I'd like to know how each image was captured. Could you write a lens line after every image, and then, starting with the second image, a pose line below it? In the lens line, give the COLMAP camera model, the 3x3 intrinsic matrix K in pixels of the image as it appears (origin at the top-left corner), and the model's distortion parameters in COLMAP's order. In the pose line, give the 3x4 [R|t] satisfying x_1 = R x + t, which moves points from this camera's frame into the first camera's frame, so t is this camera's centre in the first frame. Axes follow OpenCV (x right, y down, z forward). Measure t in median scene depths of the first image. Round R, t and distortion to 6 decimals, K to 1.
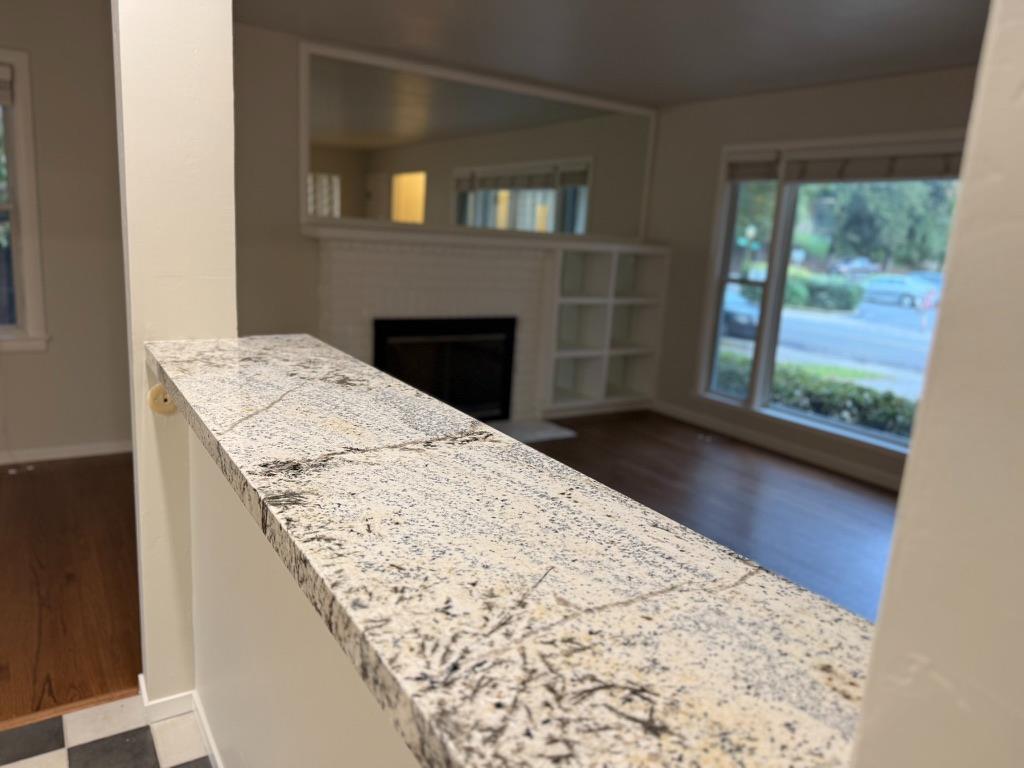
lens RADIAL K [[710.5, 0, 513.2], [0, 710.5, 381.9], [0, 0, 1]] dist [0.041897, -0.008753]
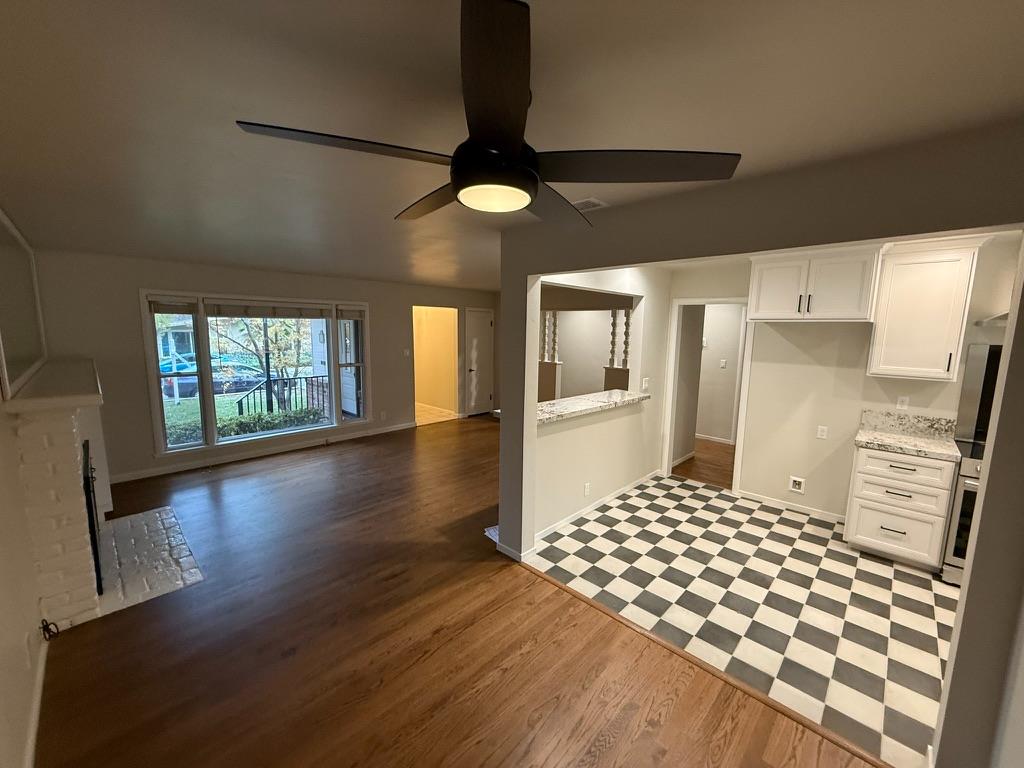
lens RADIAL K [[404.4, 0, 517.3], [0, 404.4, 385.6], [0, 0, 1]] dist [0.014527, 0.000410]
pose [[-0.226273, -0.195303, 0.954284, -1.718577], [0.168198, 0.957143, 0.235770, -0.481133], [-0.959432, 0.213857, -0.183726, 1.023607]]
